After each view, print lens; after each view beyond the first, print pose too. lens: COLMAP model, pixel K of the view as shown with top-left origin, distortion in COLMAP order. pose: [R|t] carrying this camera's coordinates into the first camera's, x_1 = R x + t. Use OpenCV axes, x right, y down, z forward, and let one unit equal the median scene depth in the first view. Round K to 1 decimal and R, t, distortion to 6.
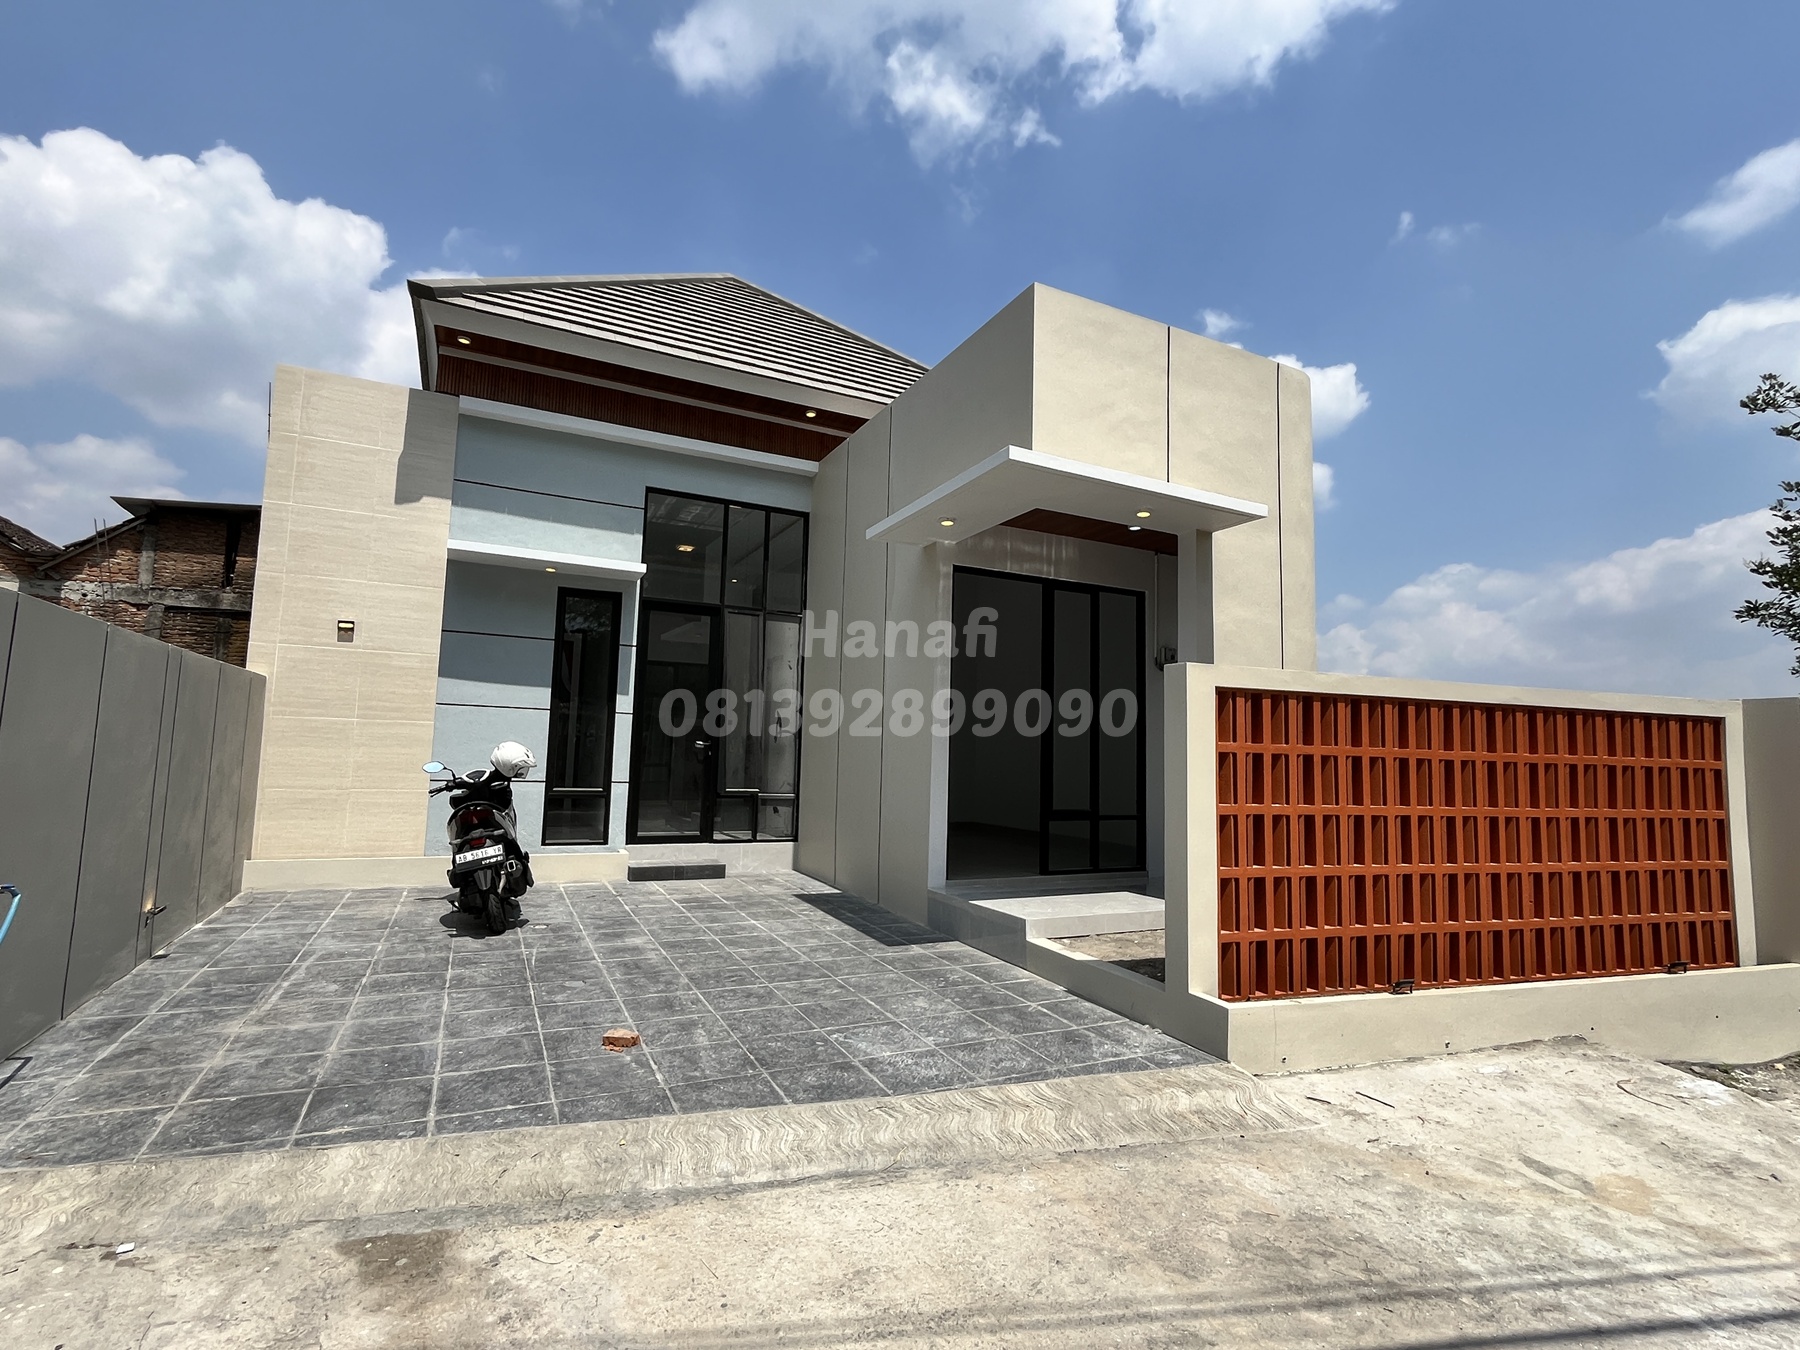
lens RADIAL K [[862.5, 0, 895.0], [0, 862.5, 674.6], [0, 0, 1]] dist [-0.002506, -0.000011]
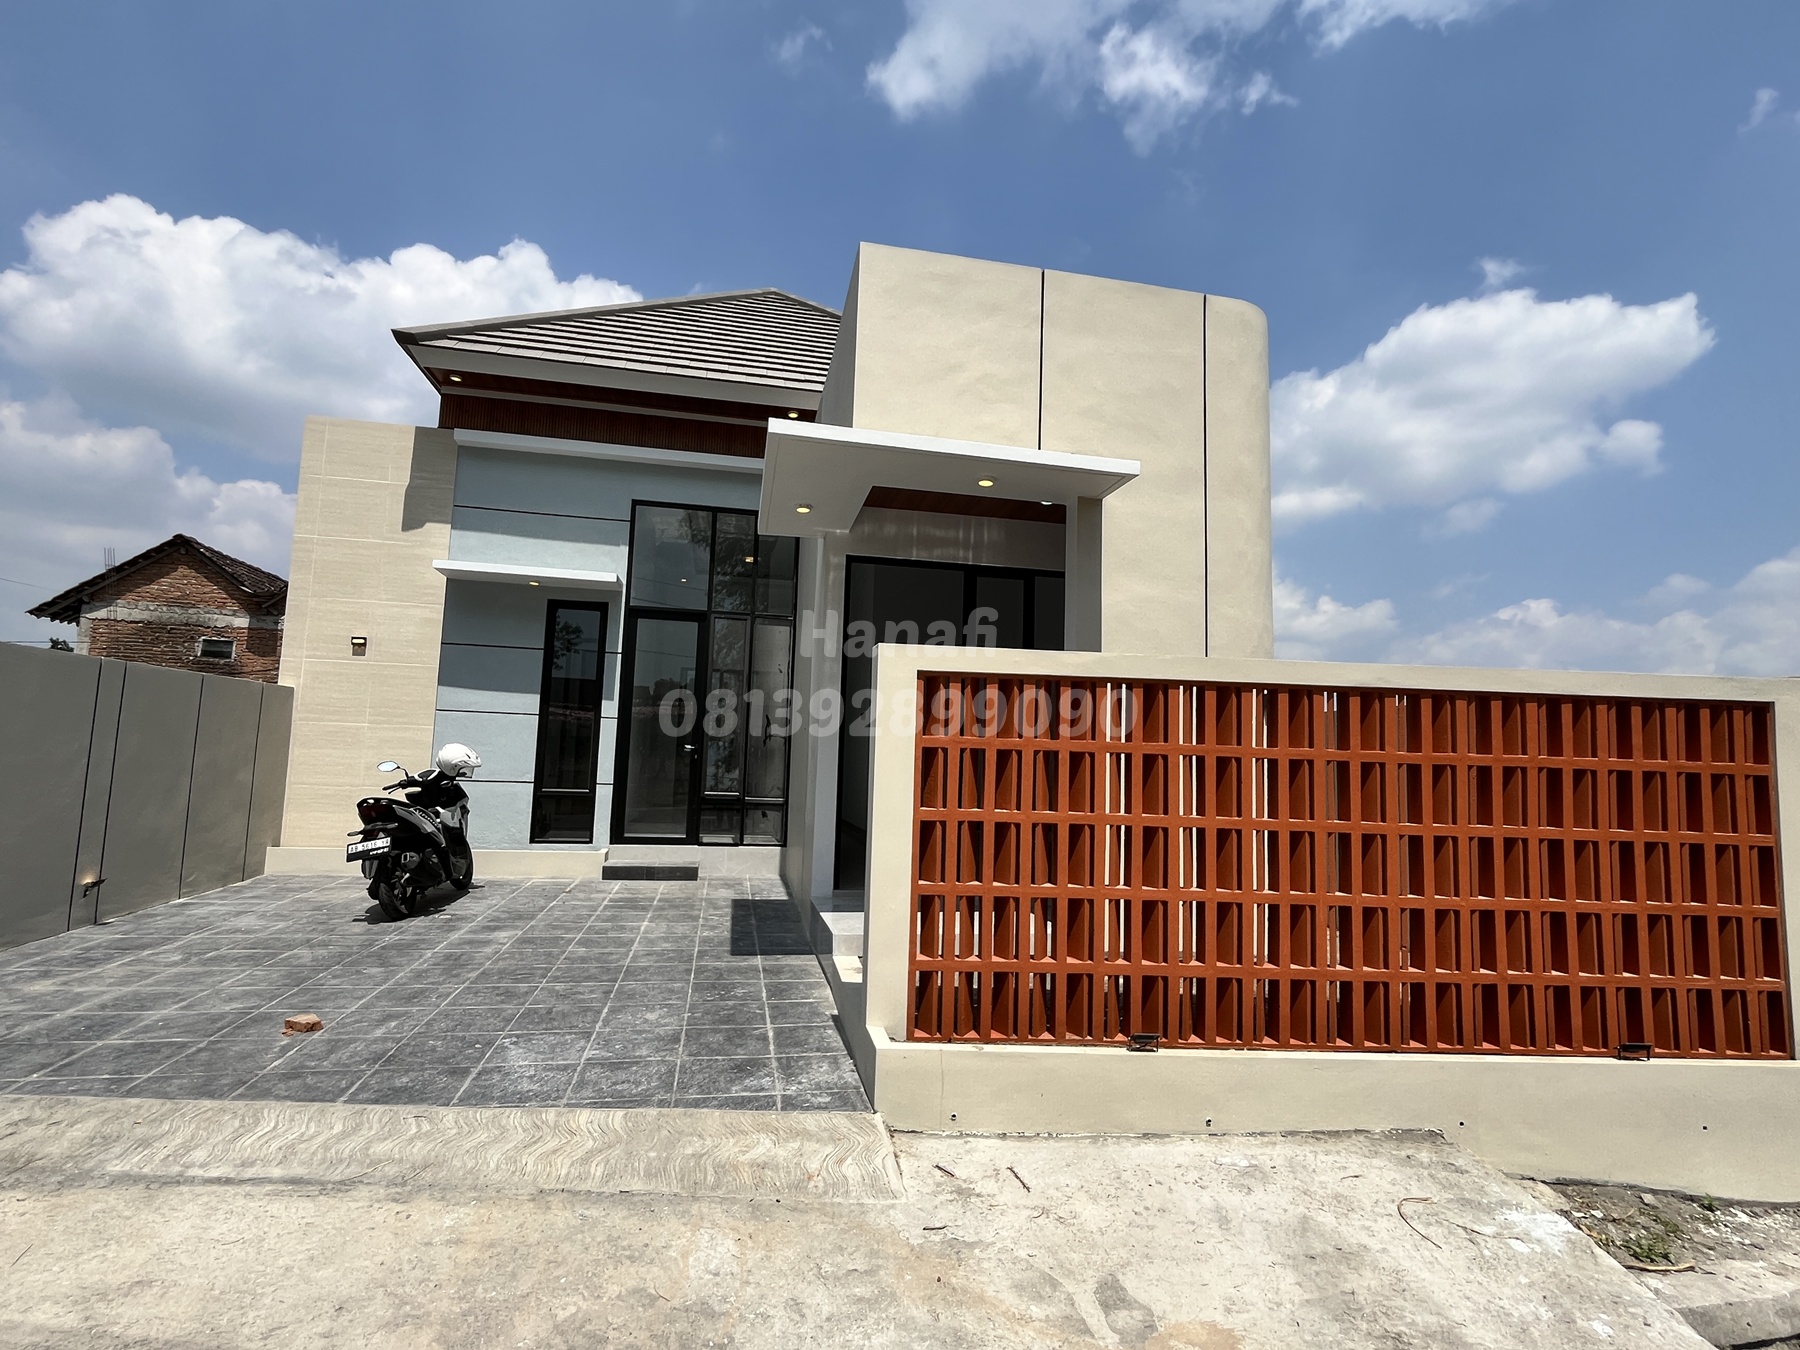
lens RADIAL K [[862.5, 0, 899.7], [0, 862.5, 684.0], [0, 0, 1]] dist [-0.002506, -0.000011]
pose [[0.965040, -0.018832, -0.261425, 0.355299], [0.018467, 0.999822, -0.003854, 0.017218], [0.261451, -0.001108, 0.965216, 0.103367]]
